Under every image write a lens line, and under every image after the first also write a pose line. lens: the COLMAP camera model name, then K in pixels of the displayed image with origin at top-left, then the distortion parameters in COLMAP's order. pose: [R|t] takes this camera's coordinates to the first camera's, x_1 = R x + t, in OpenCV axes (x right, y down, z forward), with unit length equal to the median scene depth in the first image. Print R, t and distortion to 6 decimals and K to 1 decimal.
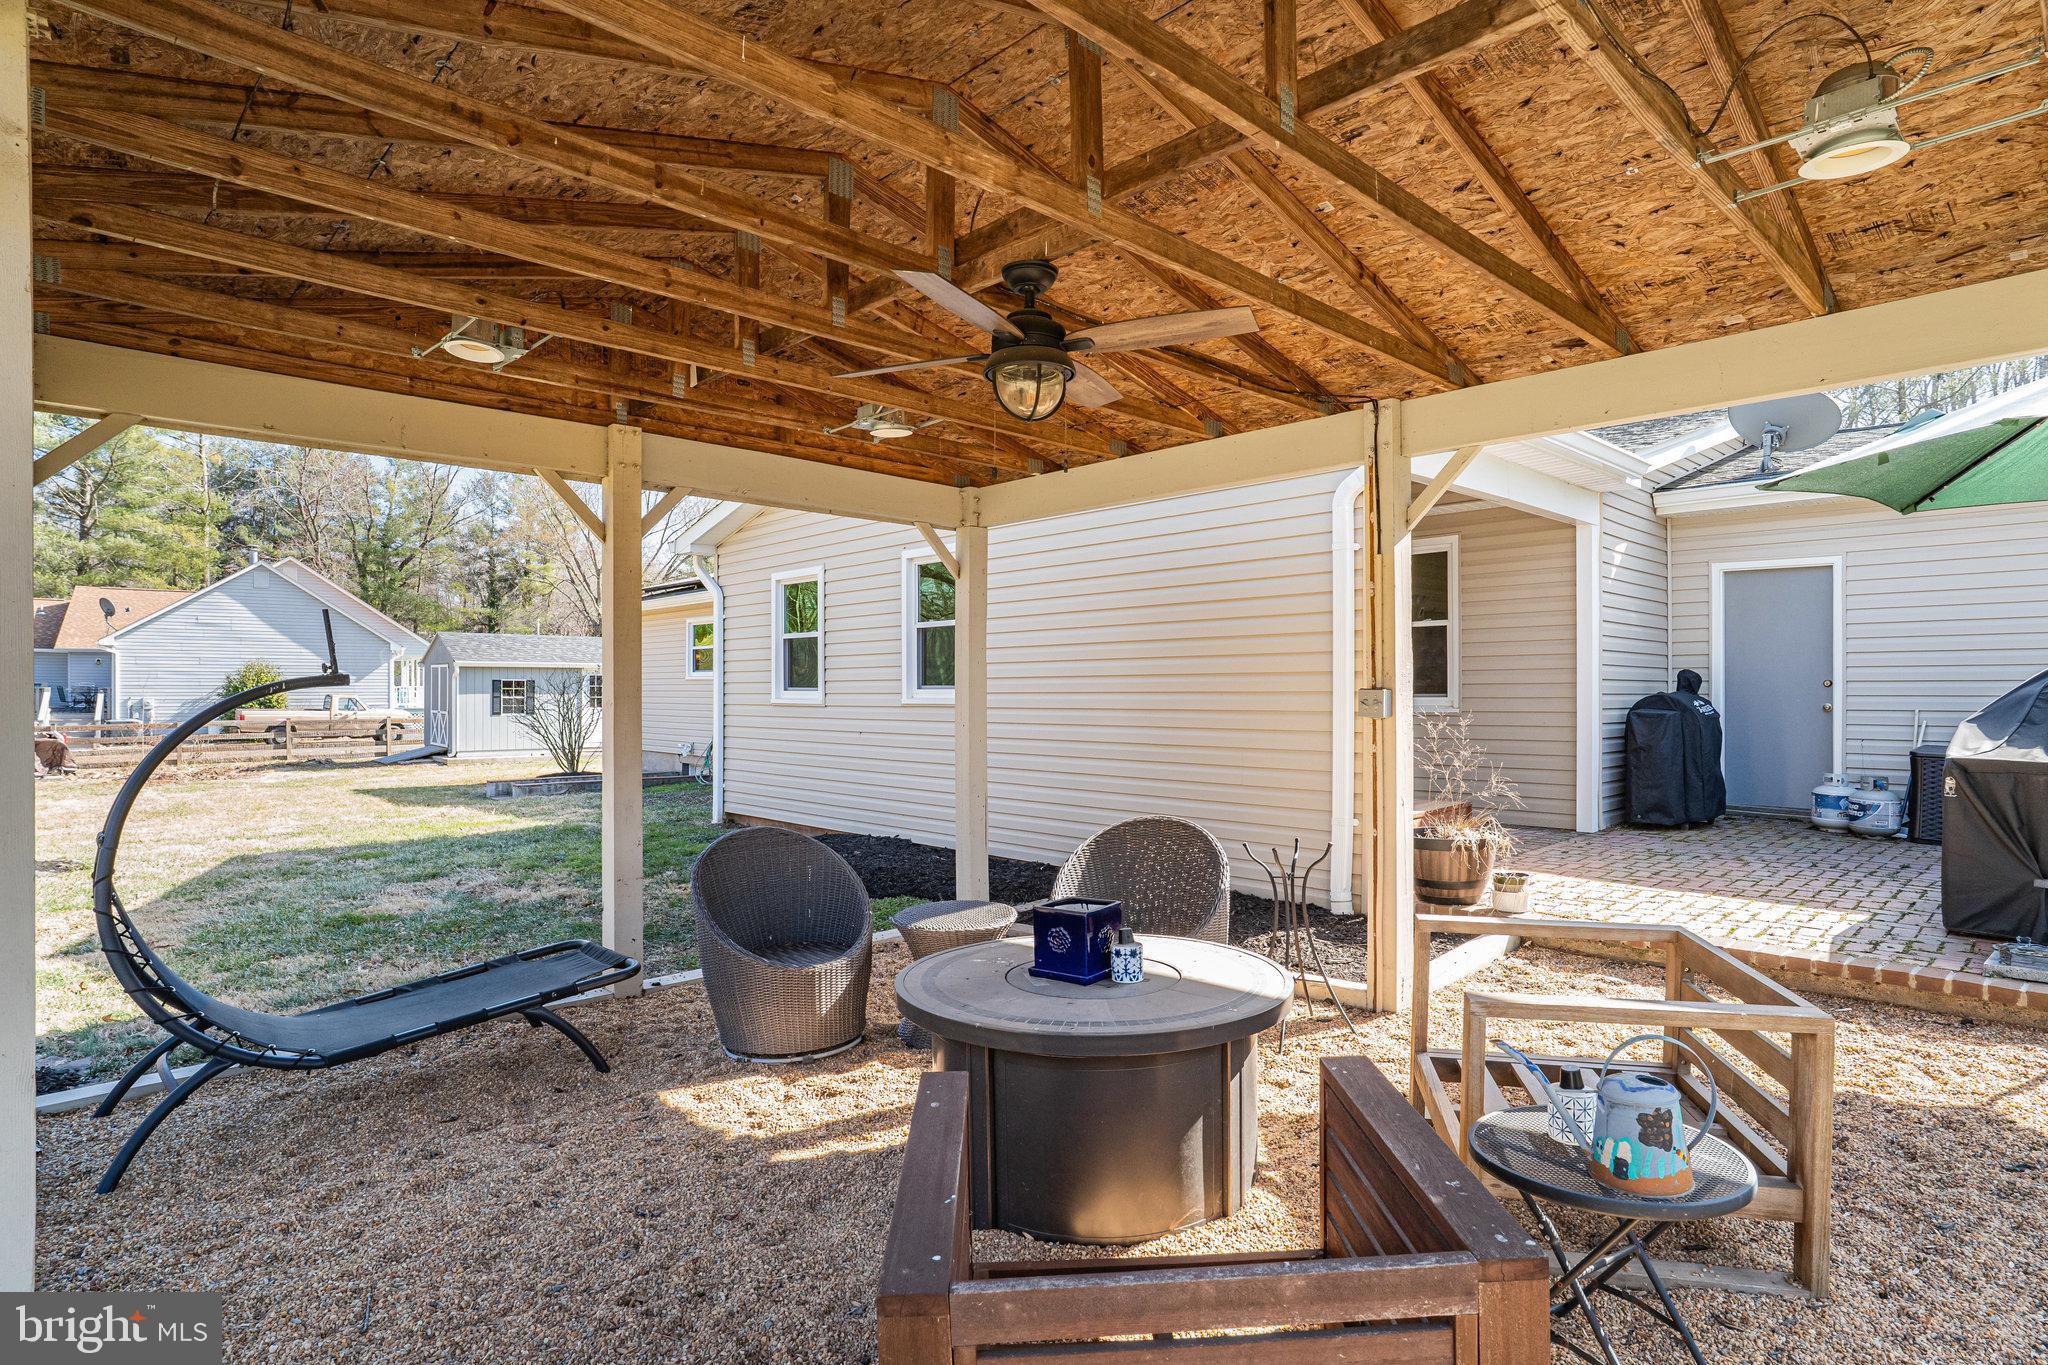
lens RADIAL K [[1075.4, 0, 1040.4], [0, 1075.4, 691.1], [0, 0, 1]] dist [-0.025386, 0.001689]
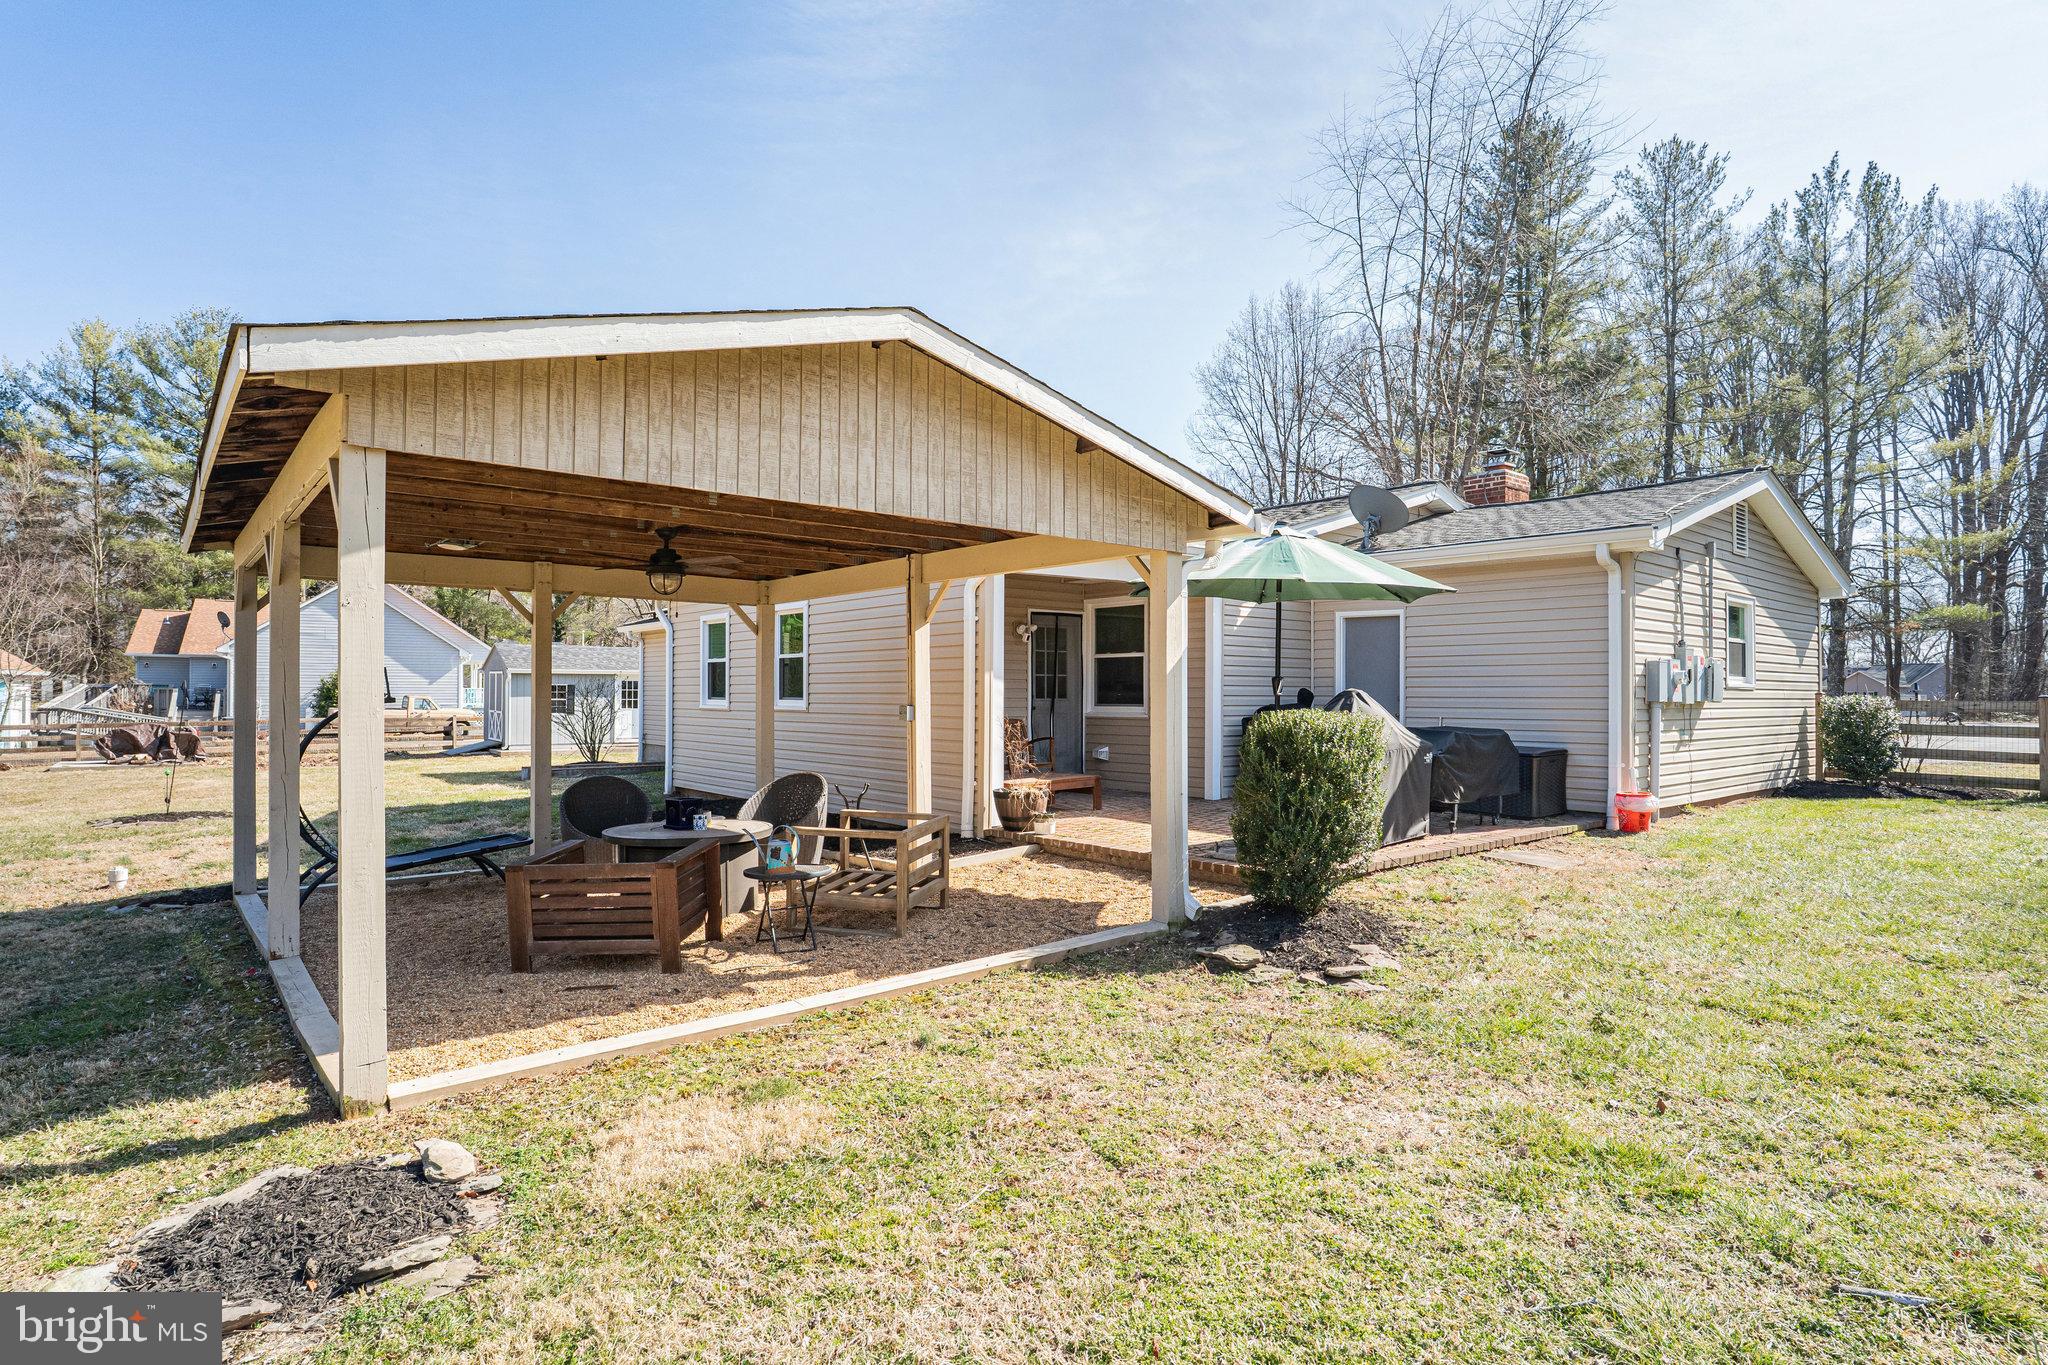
lens RADIAL K [[1075.4, 0, 1014.8], [0, 1075.4, 684.3], [0, 0, 1]] dist [-0.025386, 0.001689]
pose [[0.997216, 0.002787, -0.074521, 0.096127], [-0.003319, 0.999970, -0.007005, -0.004207], [0.074499, 0.007233, 0.997195, -0.133918]]
